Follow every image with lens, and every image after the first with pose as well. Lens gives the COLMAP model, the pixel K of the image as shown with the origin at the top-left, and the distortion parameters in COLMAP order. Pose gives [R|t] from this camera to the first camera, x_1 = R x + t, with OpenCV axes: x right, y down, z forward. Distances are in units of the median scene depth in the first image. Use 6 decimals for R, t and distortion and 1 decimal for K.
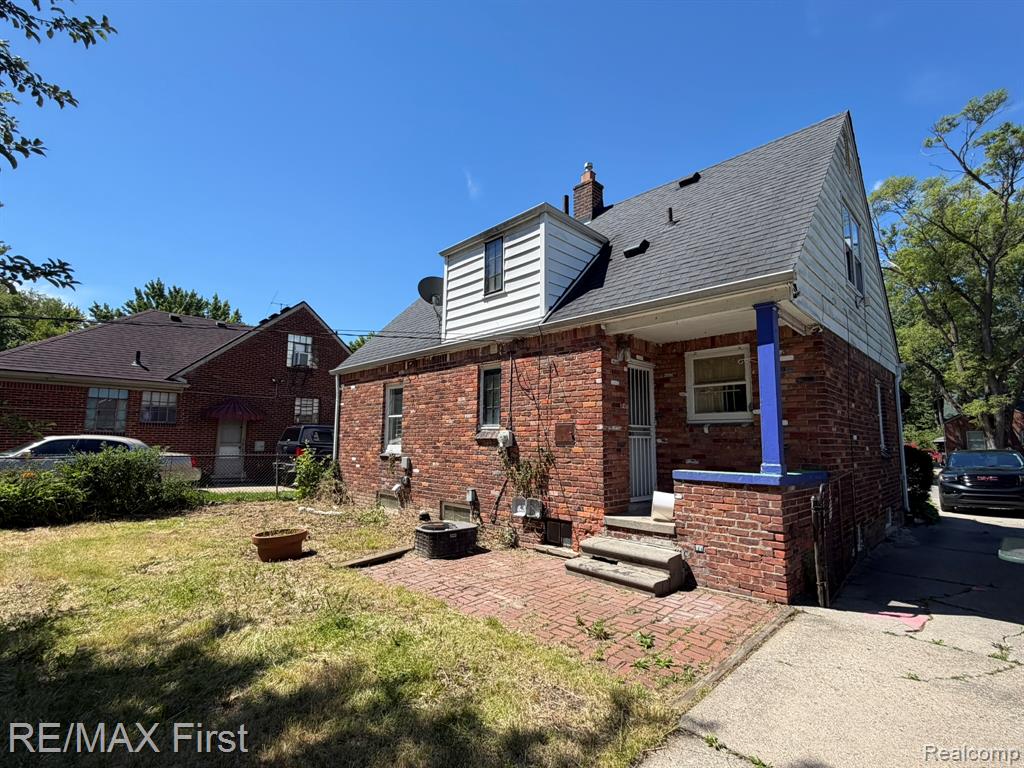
lens RADIAL K [[479.6, 0, 514.6], [0, 479.6, 380.9], [0, 0, 1]] dist [-0.015353, 0.001901]
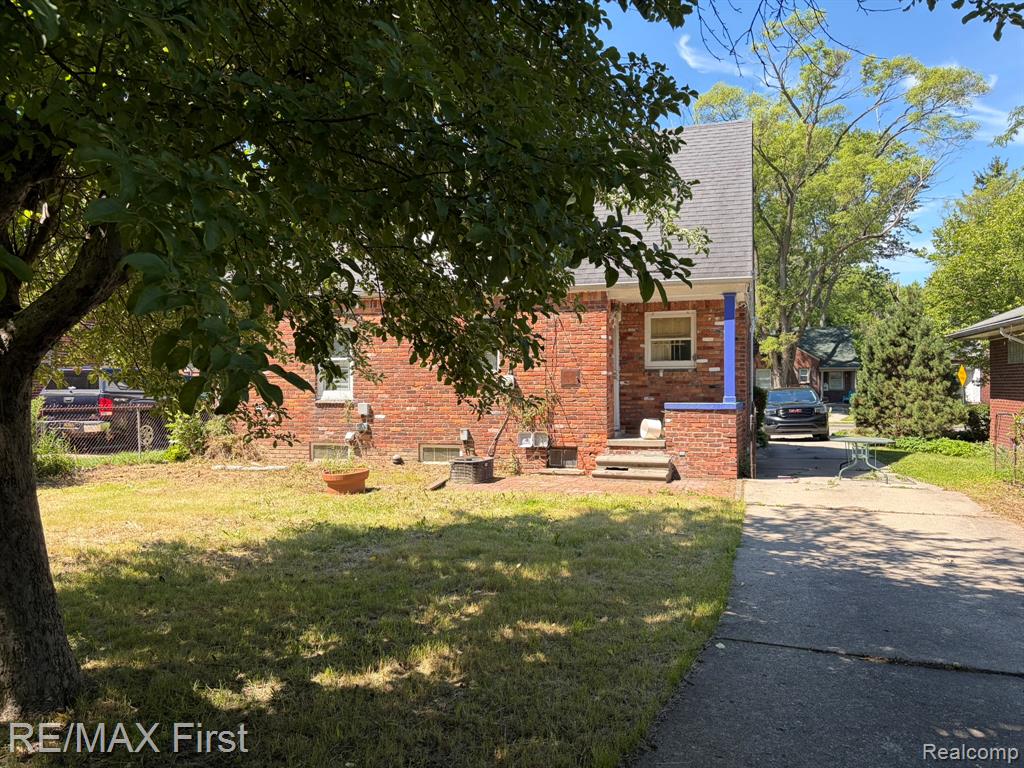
lens RADIAL K [[761.9, 0, 510.0], [0, 761.9, 383.5], [0, 0, 1]] dist [0.012300, -0.008538]
pose [[0.890479, -0.013770, 0.454817, -0.903613], [-0.042720, 0.992597, 0.113692, -0.090028], [-0.453015, -0.120670, 0.883298, -0.646424]]
